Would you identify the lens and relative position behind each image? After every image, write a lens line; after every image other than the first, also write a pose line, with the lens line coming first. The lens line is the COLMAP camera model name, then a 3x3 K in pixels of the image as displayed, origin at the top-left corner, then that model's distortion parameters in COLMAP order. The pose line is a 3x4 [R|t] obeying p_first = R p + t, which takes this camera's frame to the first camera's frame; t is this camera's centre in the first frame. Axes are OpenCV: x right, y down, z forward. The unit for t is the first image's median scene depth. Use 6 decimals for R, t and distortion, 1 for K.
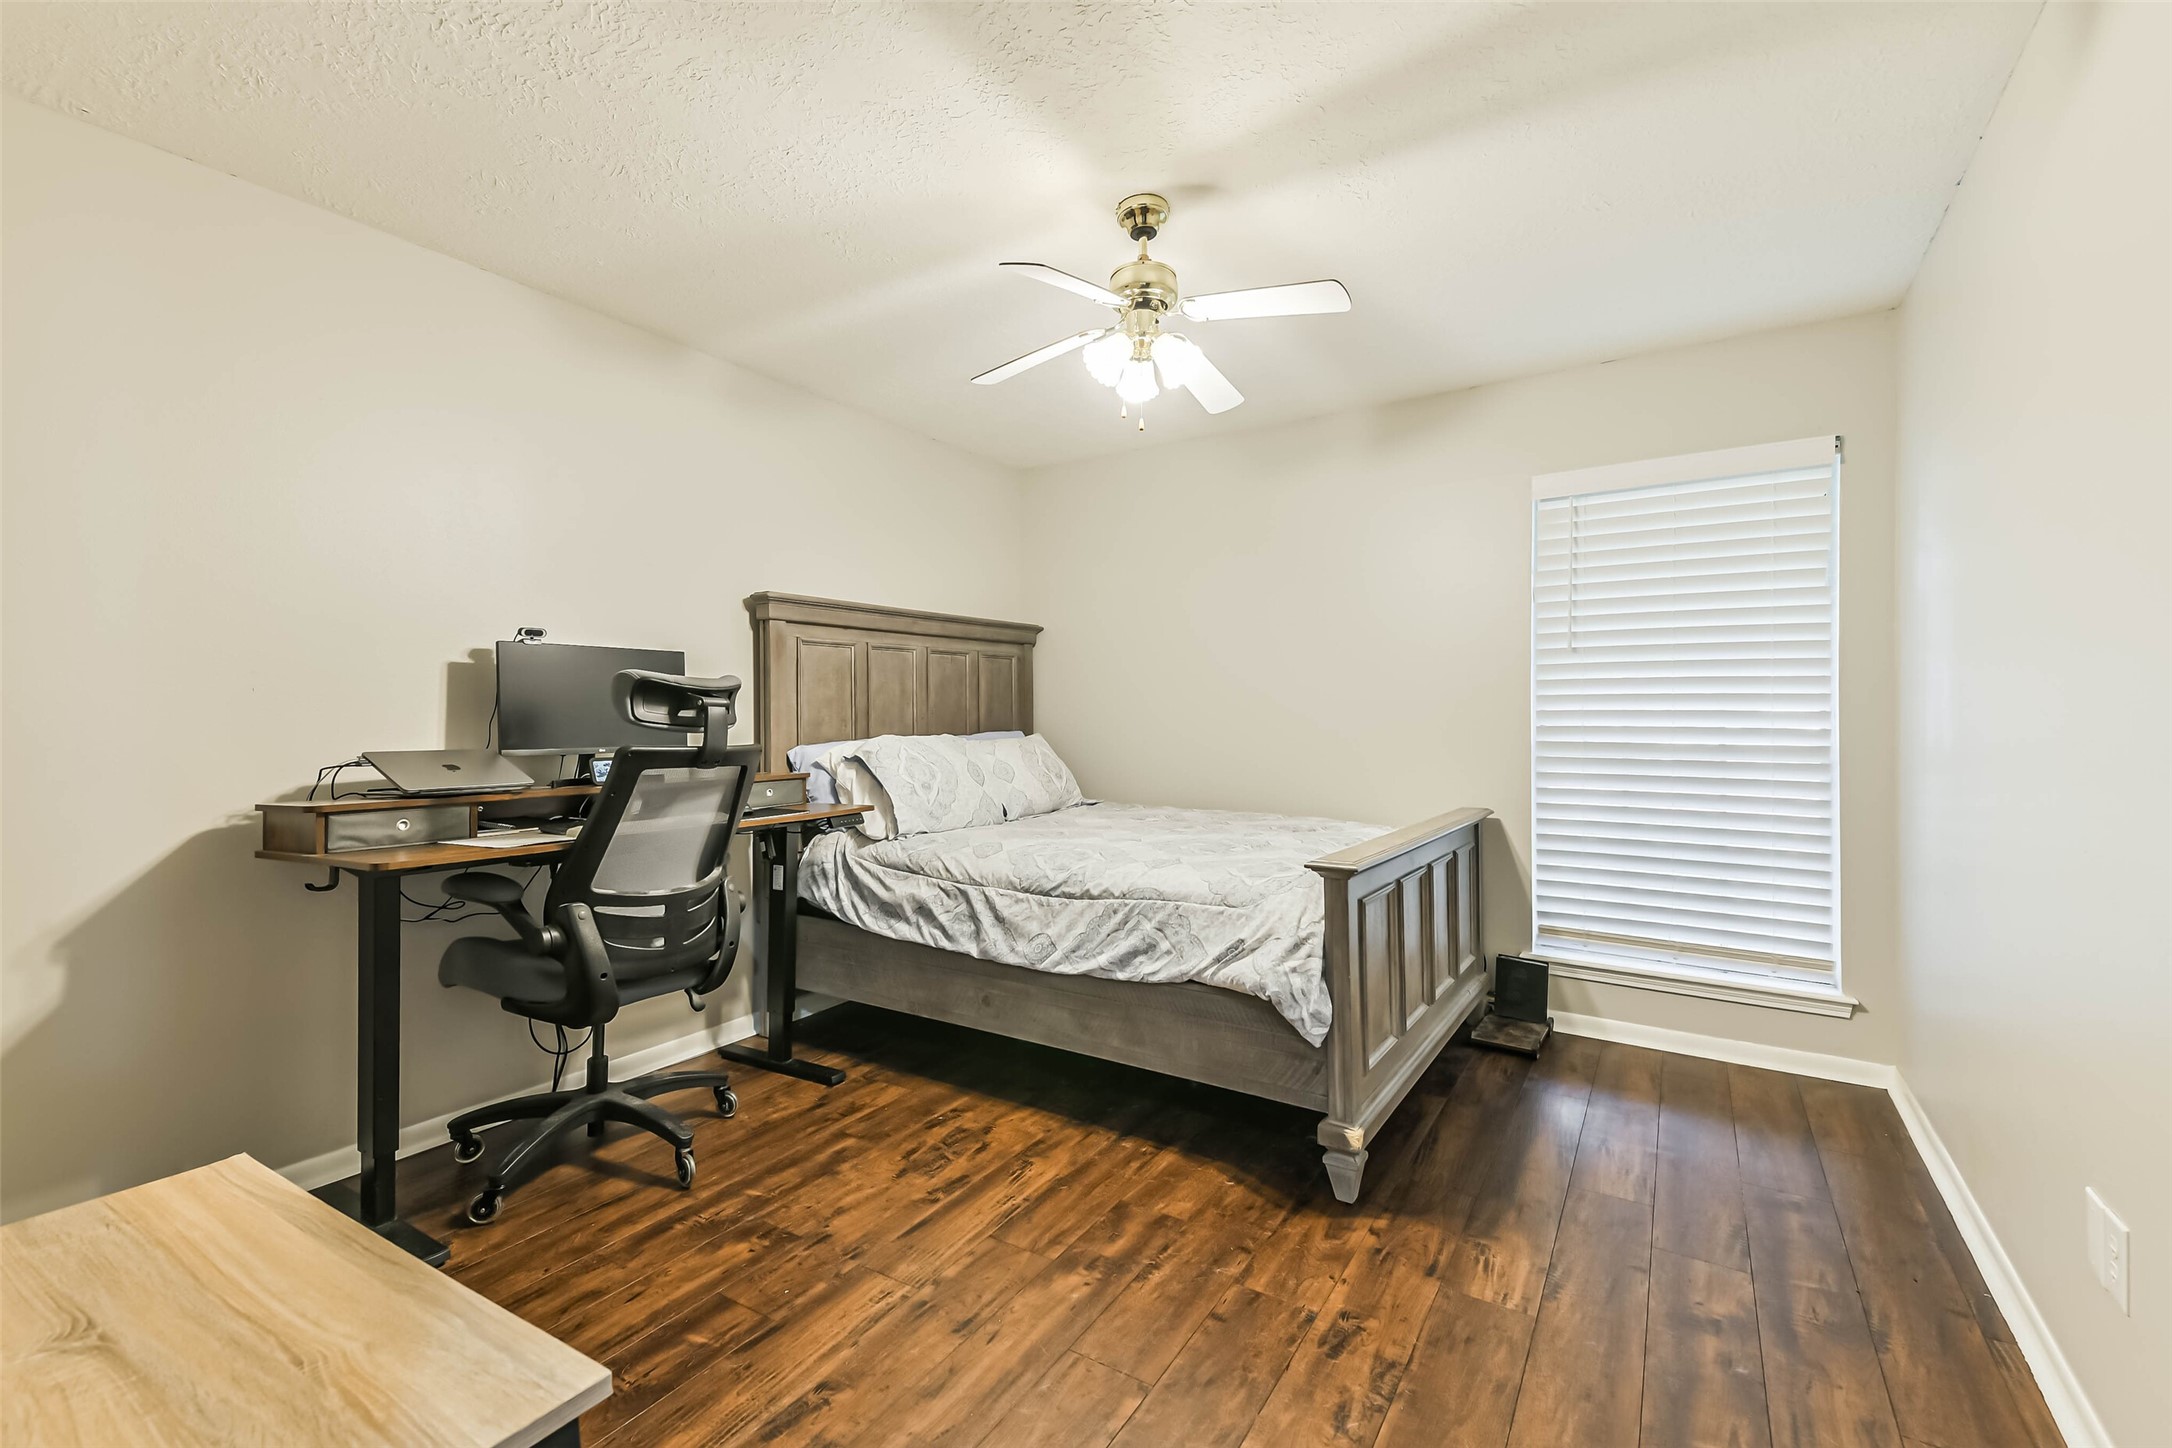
lens RADIAL K [[943.6, 0, 1095.7], [0, 943.6, 720.7], [0, 0, 1]] dist [0.059116, -0.023064]
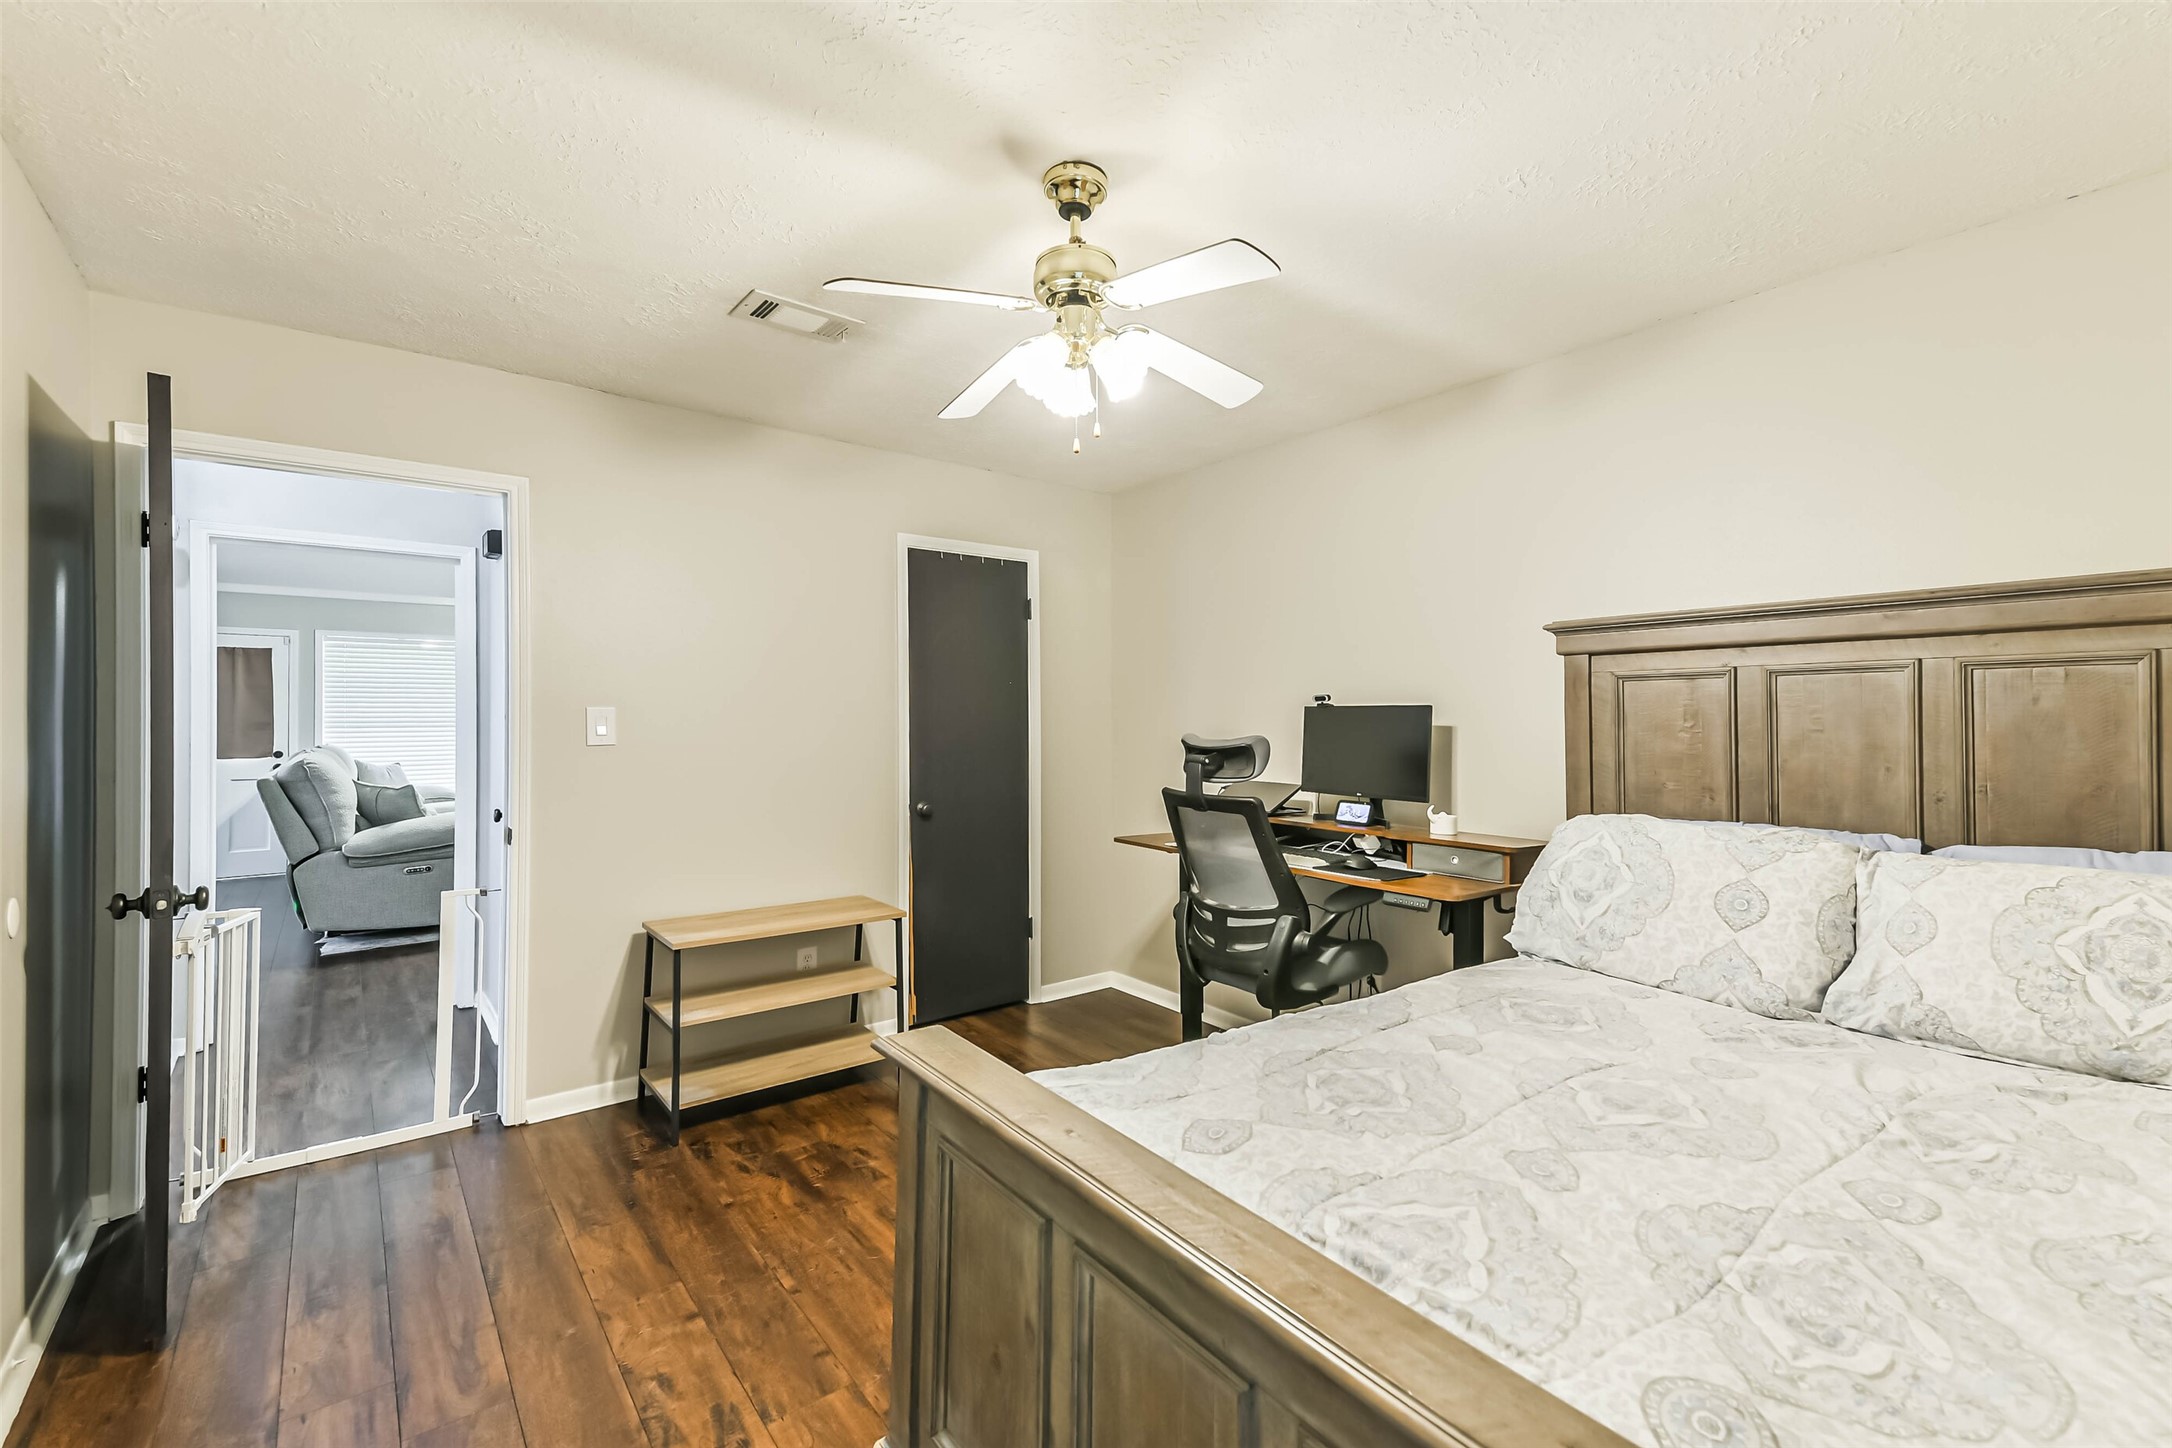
lens RADIAL K [[943.6, 0, 1094.7], [0, 943.6, 708.4], [0, 0, 1]] dist [0.059116, -0.023064]
pose [[-0.352033, -0.000044, -0.935988, 1.087942], [-0.002050, 0.999998, 0.000723, -0.118129], [0.935985, 0.002173, -0.352032, 1.743997]]
